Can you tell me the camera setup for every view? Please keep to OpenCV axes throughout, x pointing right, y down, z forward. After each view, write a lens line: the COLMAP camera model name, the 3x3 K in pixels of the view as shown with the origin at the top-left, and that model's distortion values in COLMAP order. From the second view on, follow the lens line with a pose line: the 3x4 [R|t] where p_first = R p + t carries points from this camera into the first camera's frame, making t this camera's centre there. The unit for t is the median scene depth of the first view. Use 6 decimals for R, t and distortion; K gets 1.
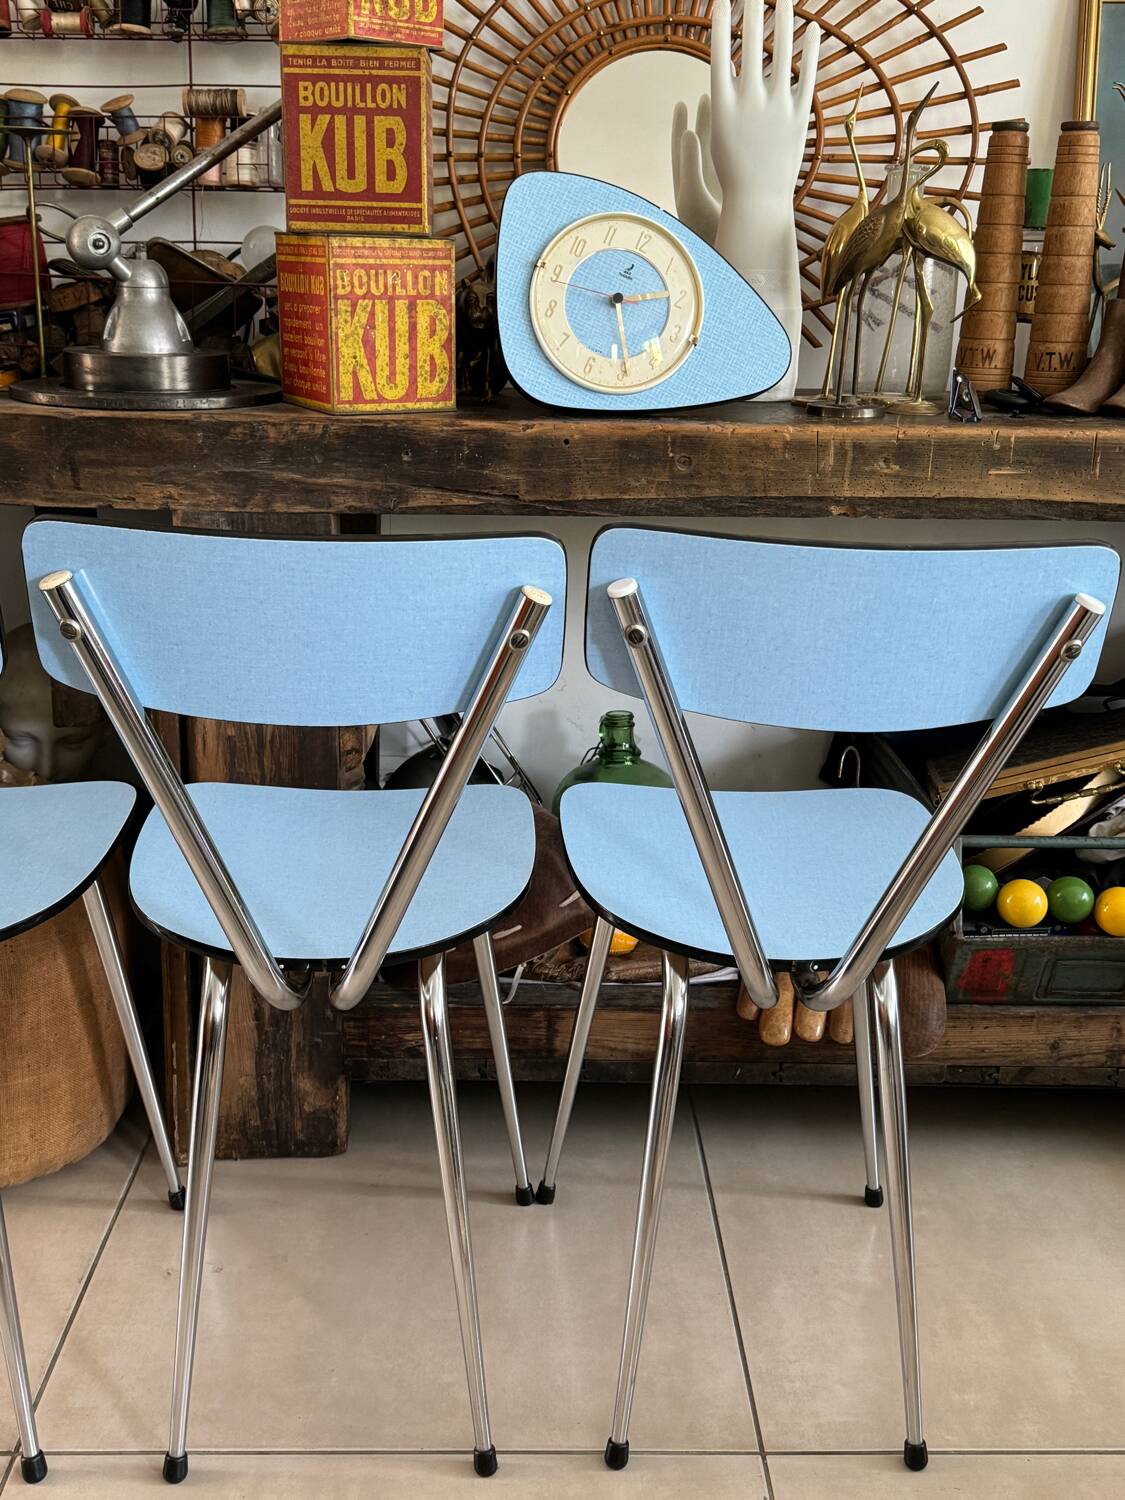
lens RADIAL K [[1559.8, 0, 562.3], [0, 1559.8, 753.8], [0, 0, 1]] dist [0.213162, -0.515716]
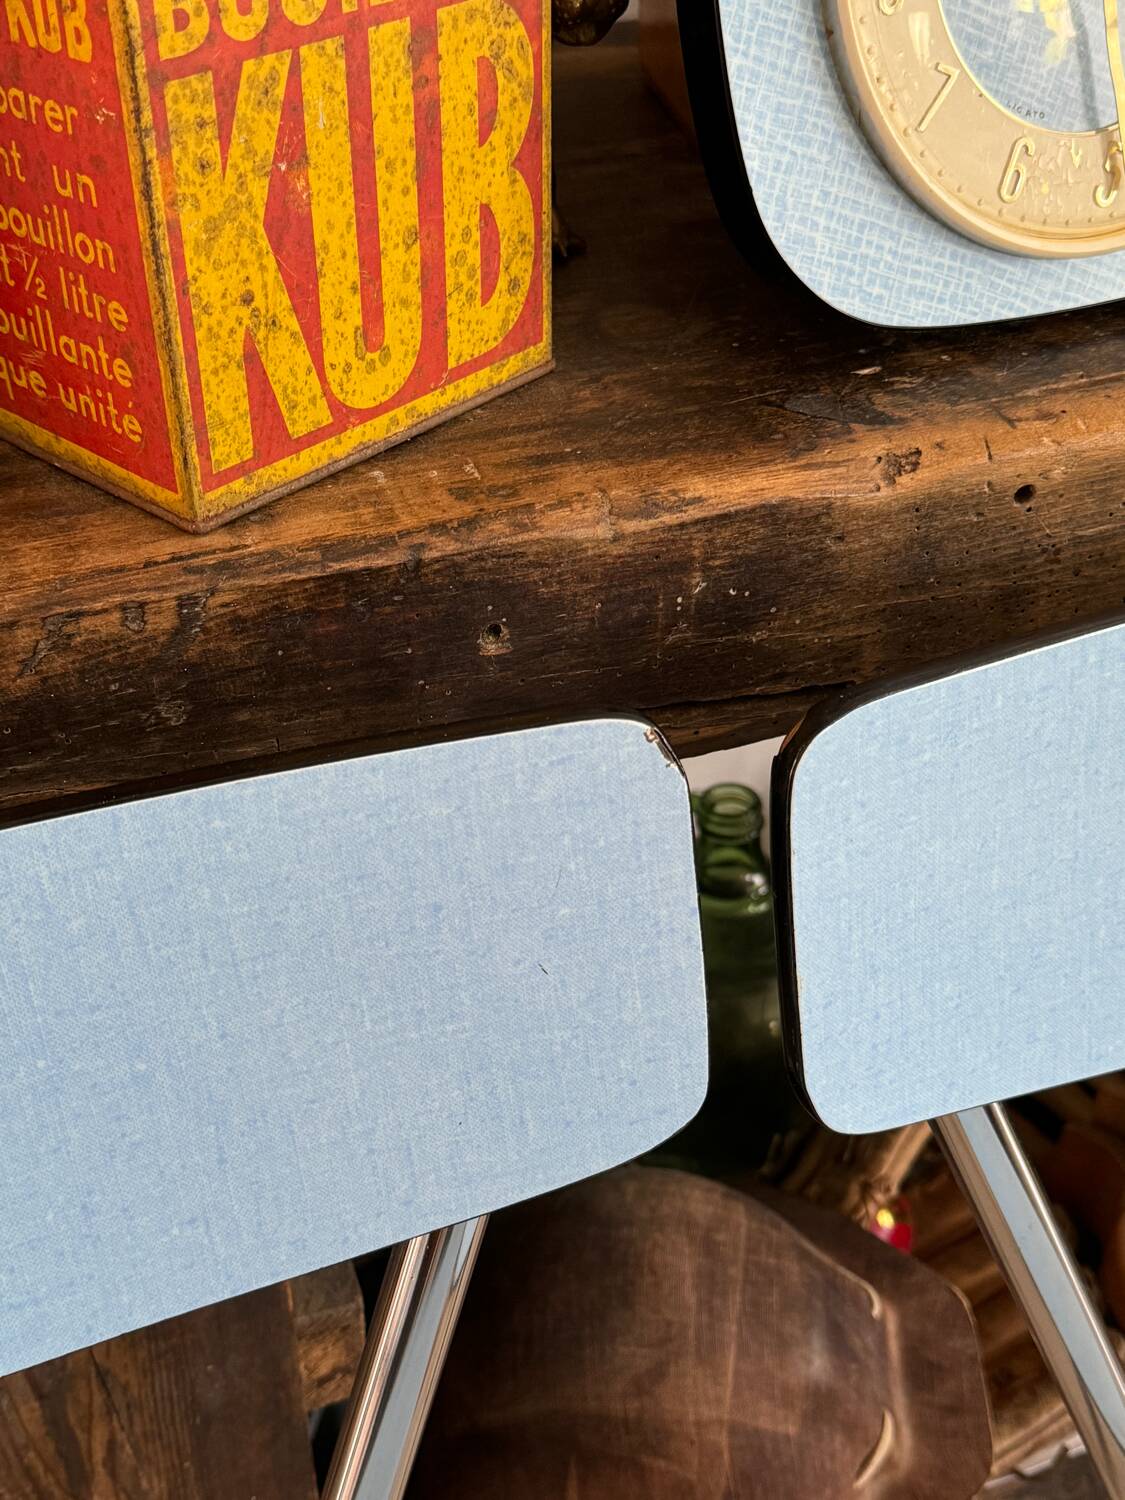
lens RADIAL K [[1766.7, 0, 555.6], [0, 1766.7, 753.1], [0, 0, 1]] dist [0.227997, -0.613171]
pose [[0.953072, -0.193289, 0.233007, -0.161905], [0.110702, 0.938859, 0.326019, -0.266288], [-0.281777, -0.284925, 0.916198, 0.700366]]
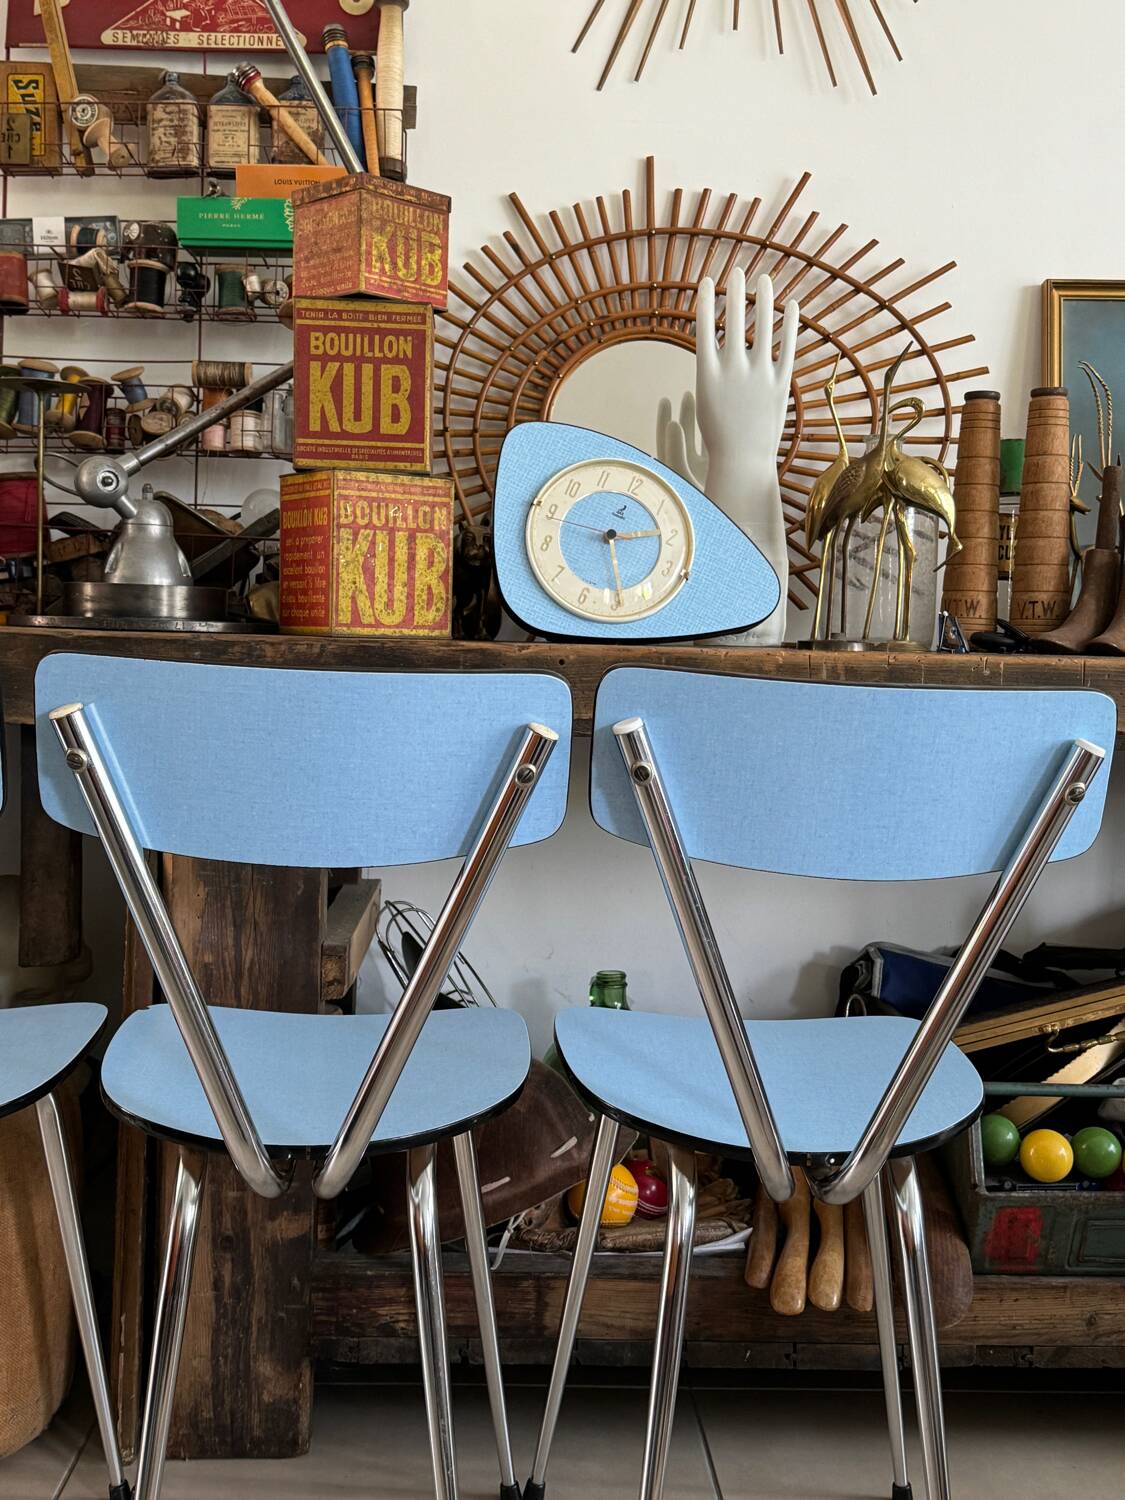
lens RADIAL K [[1674.1, 0, 562.6], [0, 1674.1, 755.5], [0, 0, 1]] dist [0.198103, -0.469006]
pose [[0.999817, 0.006235, 0.018085, -0.015631], [-0.001717, 0.970829, -0.239765, 0.115813], [-0.019052, 0.239690, 0.970663, -0.029166]]
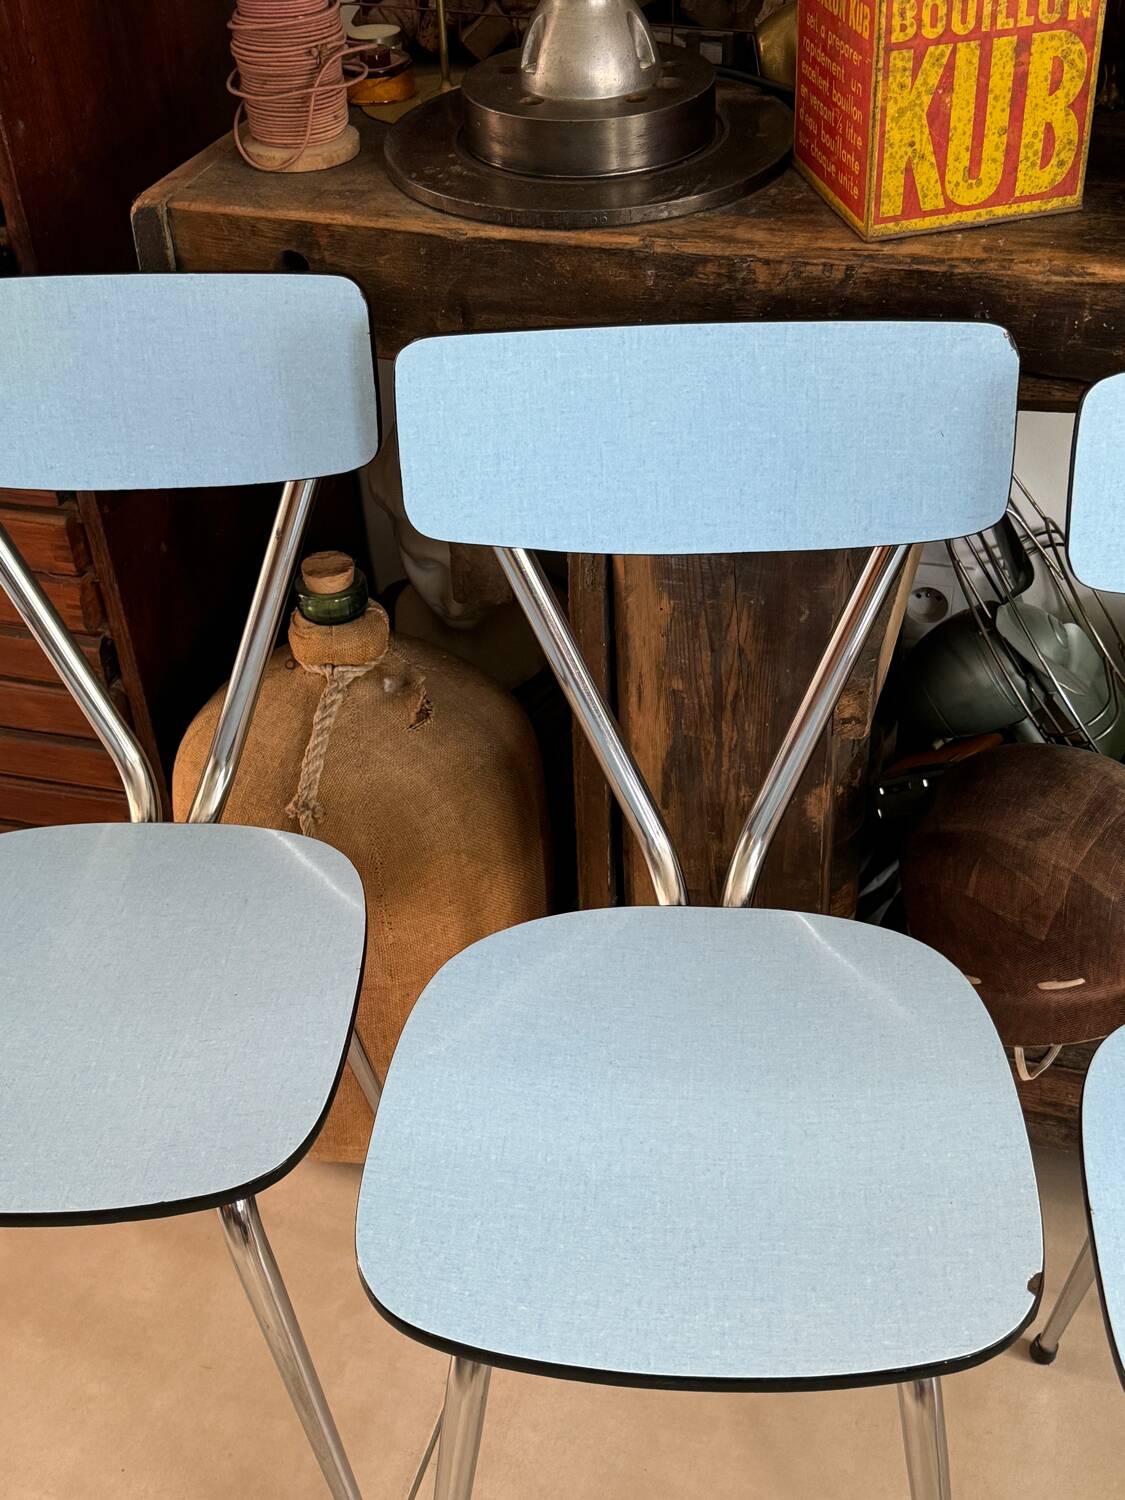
lens RADIAL K [[1813.0, 0, 567.6], [0, 1813.0, 757.3], [0, 0, 1]] dist [0.196828, -0.478305]
pose [[0.950058, 0.133243, -0.282200, -0.028808], [-0.029371, 0.938433, 0.344209, -0.265490], [0.310689, -0.318730, 0.895479, 0.272770]]
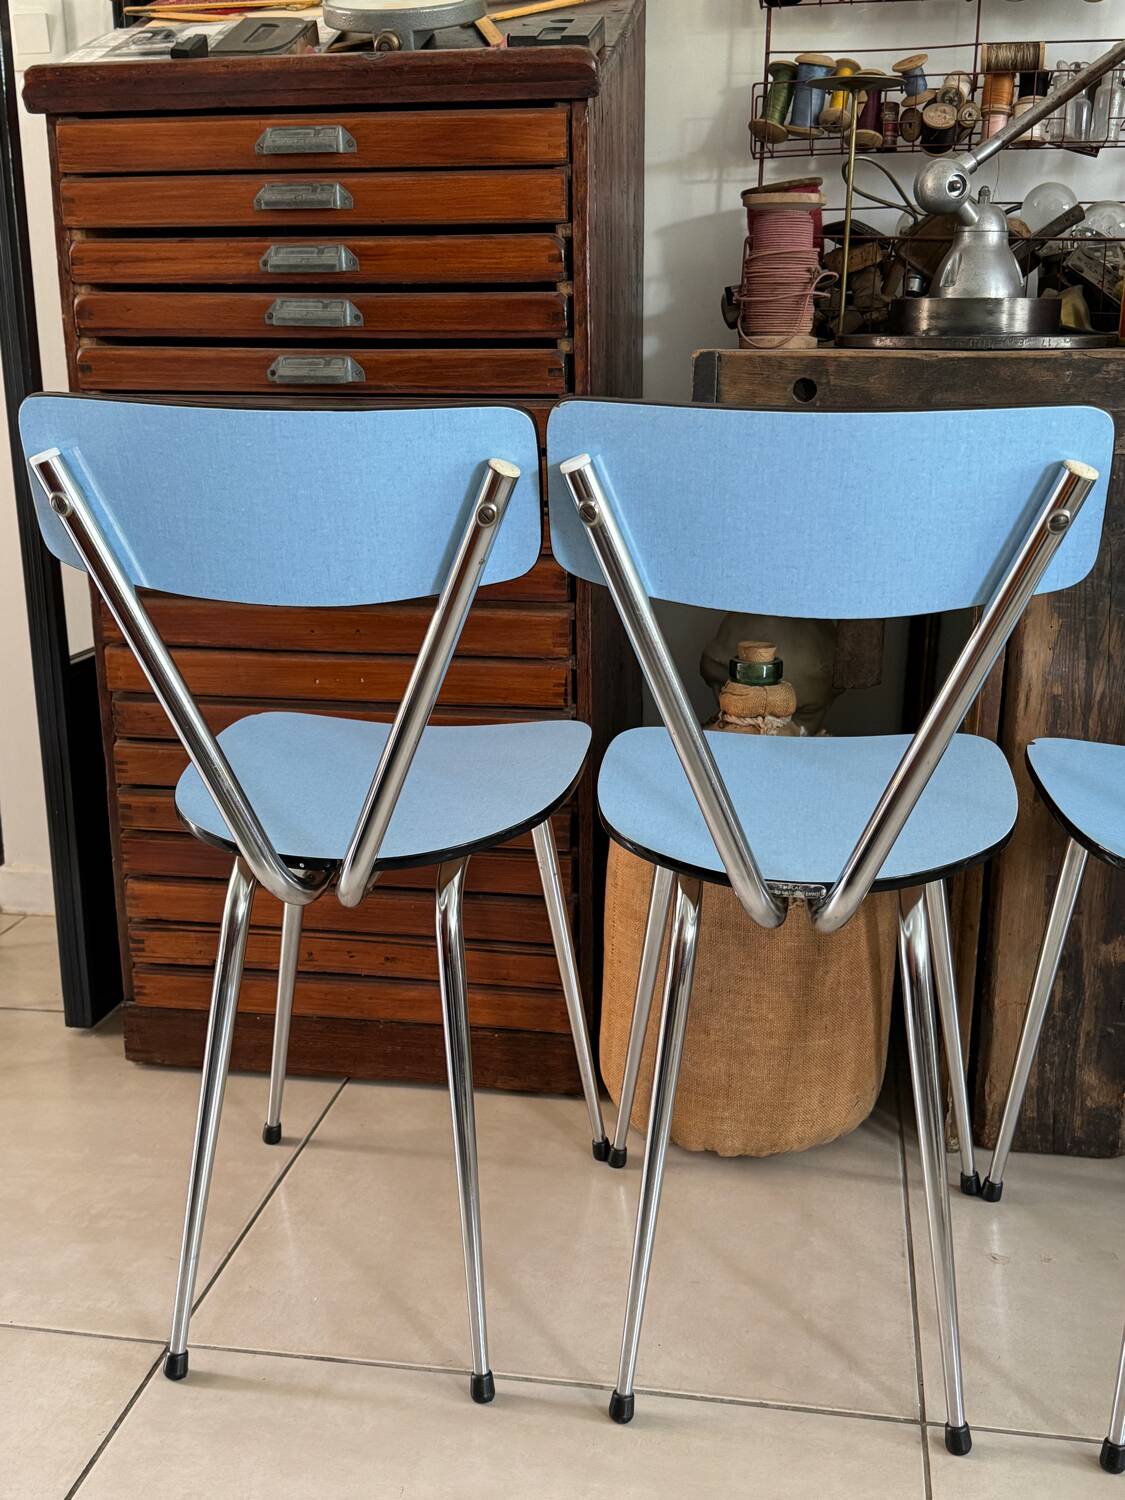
lens RADIAL K [[1562.5, 0, 569.7], [0, 1562.5, 749.3], [0, 0, 1]] dist [0.177938, -0.407238]
pose [[0.981615, 0.035465, -0.187548, -0.329864], [-0.043496, 0.998297, -0.038880, 0.073592], [0.185850, 0.046323, 0.981486, 0.014192]]
